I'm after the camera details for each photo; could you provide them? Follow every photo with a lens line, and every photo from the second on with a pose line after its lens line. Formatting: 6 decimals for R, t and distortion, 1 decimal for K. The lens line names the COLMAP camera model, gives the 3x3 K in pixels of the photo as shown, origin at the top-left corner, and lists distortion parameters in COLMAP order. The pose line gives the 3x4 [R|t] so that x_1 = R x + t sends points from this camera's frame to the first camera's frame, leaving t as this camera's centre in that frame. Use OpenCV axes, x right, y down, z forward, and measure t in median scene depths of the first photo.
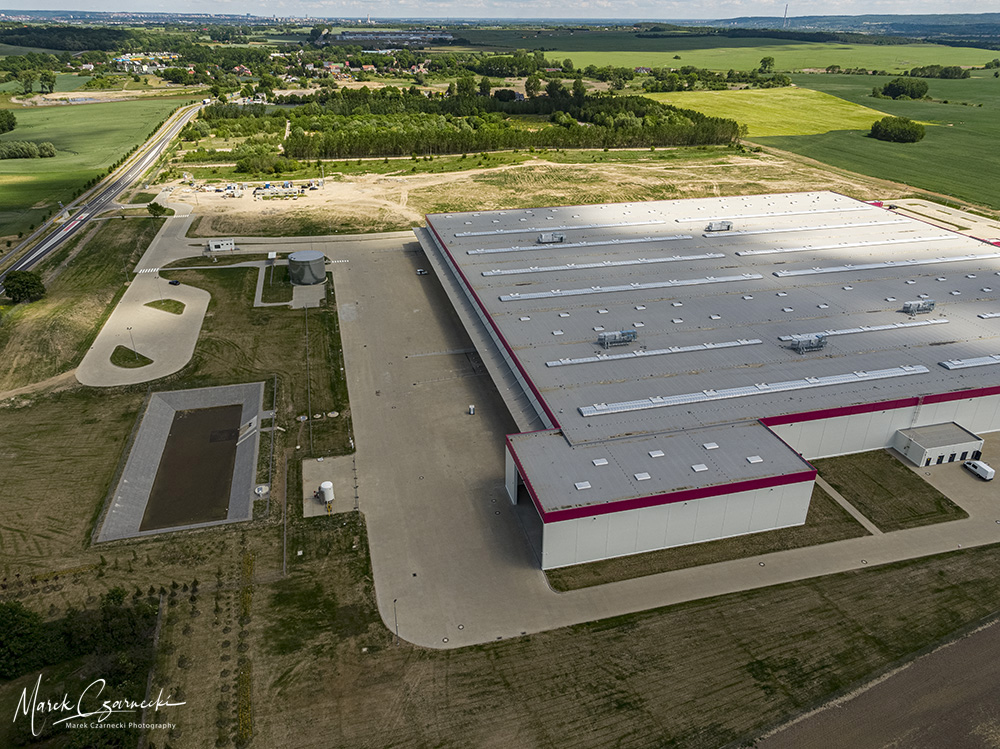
lens RADIAL K [[709.8, 0, 501.4], [0, 709.8, 374.0], [0, 0, 1]] dist [0.005766, 0.001117]
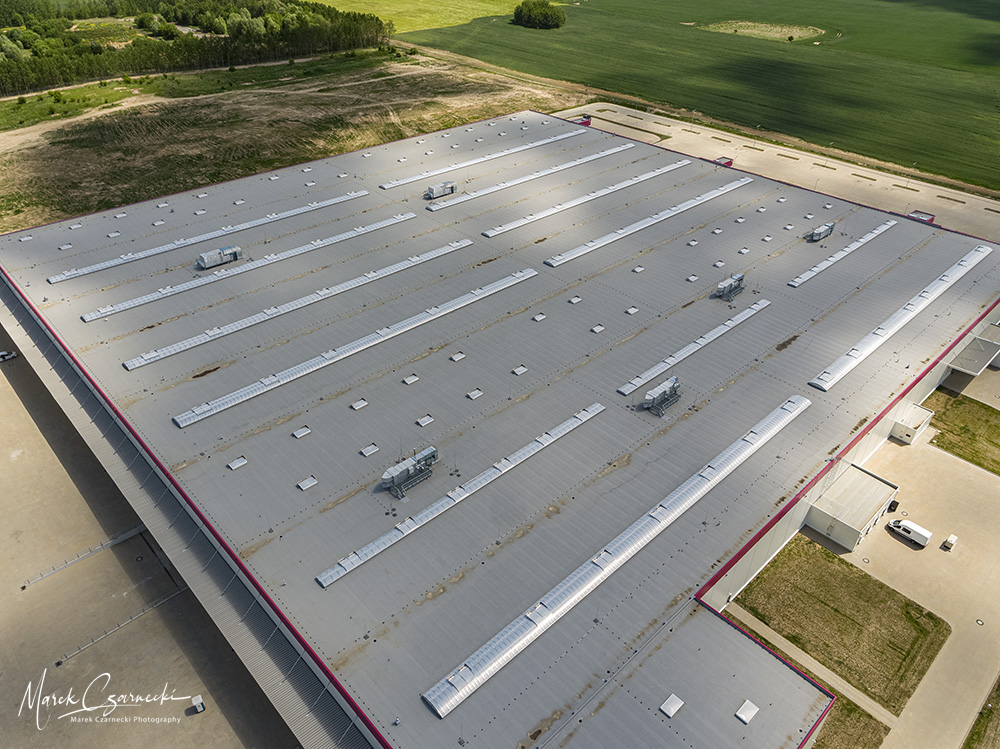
lens RADIAL K [[709.8, 0, 501.4], [0, 709.8, 374.0], [0, 0, 1]] dist [0.005766, 0.001117]
pose [[0.874114, -0.268496, 0.404764, 0.007606], [0.207072, 0.959799, 0.189490, -0.258116], [-0.439369, -0.081821, 0.894572, 0.482235]]
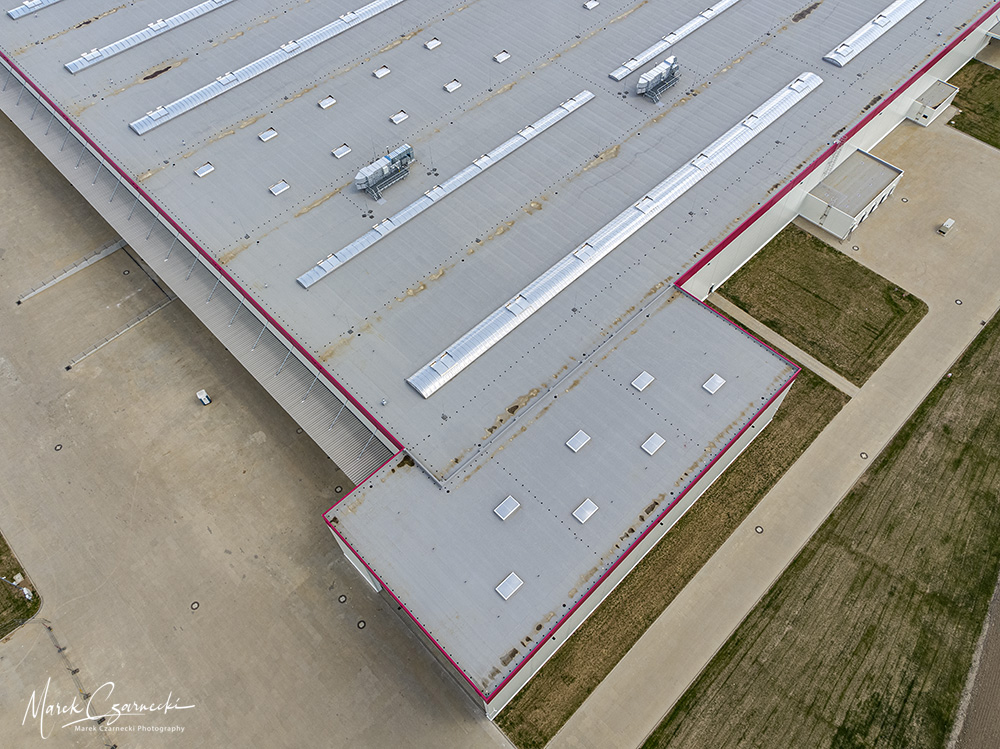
lens RADIAL K [[709.8, 0, 501.4], [0, 709.8, 374.0], [0, 0, 1]] dist [0.005766, 0.001117]
pose [[0.866142, -0.427313, 0.259234, 0.026995], [0.244588, 0.814718, 0.525748, -0.221496], [-0.435862, -0.391967, 0.810177, 0.478739]]
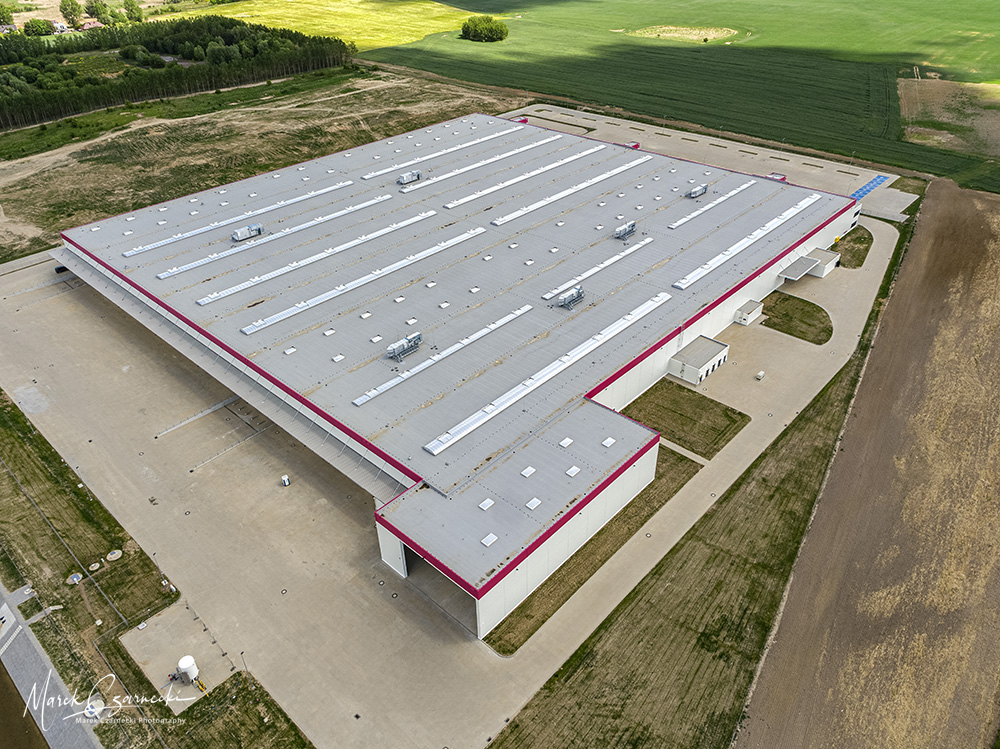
lens RADIAL K [[709.8, 0, 501.4], [0, 709.8, 374.0], [0, 0, 1]] dist [0.005766, 0.001117]
pose [[0.839827, -0.320975, 0.437797, -0.170633], [0.262830, 0.946064, 0.189429, -0.180179], [-0.474986, -0.044021, 0.878892, 0.130570]]
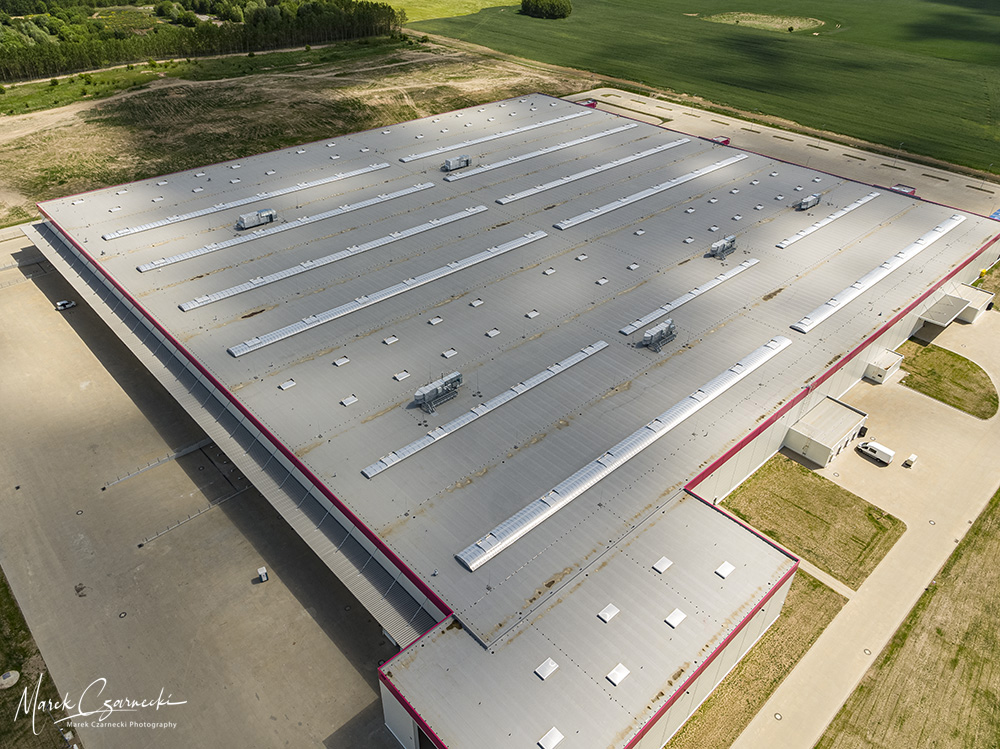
lens RADIAL K [[709.8, 0, 501.4], [0, 709.8, 374.0], [0, 0, 1]] dist [0.005766, 0.001117]
pose [[0.877010, -0.265637, 0.400364, -0.066018], [0.201513, 0.959798, 0.195396, -0.214643], [-0.436173, -0.090686, 0.895282, 0.393156]]
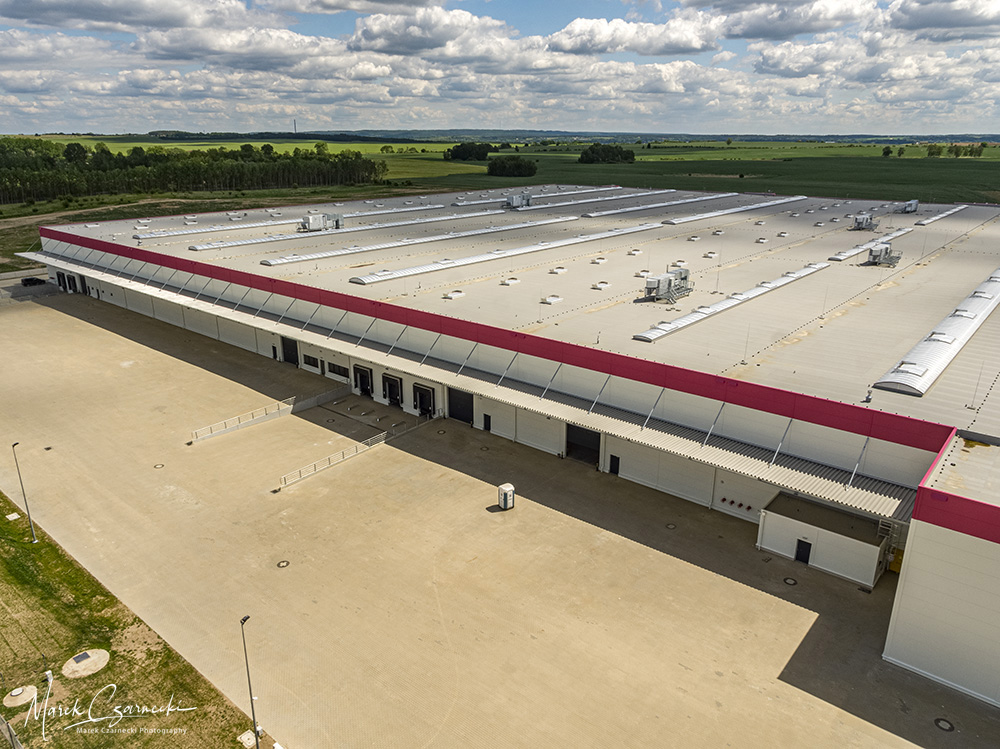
lens RADIAL K [[728.8, 0, 500.8], [0, 728.8, 309.3], [0, 0, 1]] dist [0.007319, 0.003158]
pose [[0.816428, -0.139474, 0.560350, -0.264477], [0.263798, 0.953300, -0.147072, 0.013355], [-0.513668, 0.267893, 0.815094, 0.715192]]
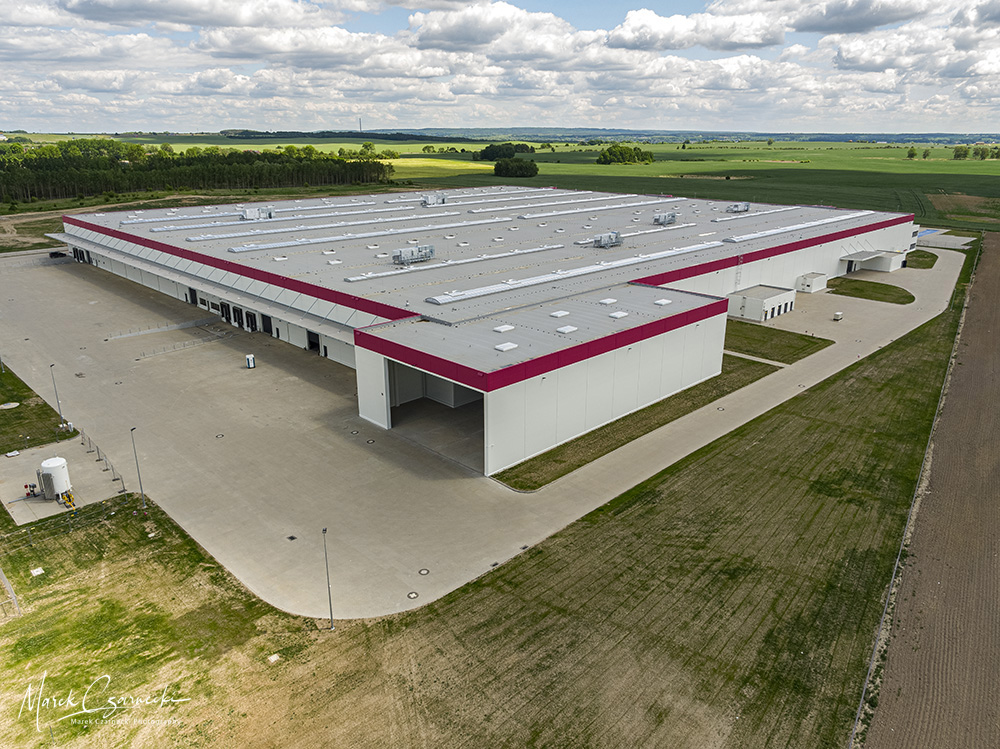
lens RADIAL K [[709.8, 0, 501.4], [0, 709.8, 374.0], [0, 0, 1]] dist [0.005766, 0.001117]
pose [[0.862559, -0.166221, 0.477872, -0.174943], [0.230456, 0.969902, -0.078608, 0.185367], [-0.450423, 0.177932, 0.874905, 0.318441]]
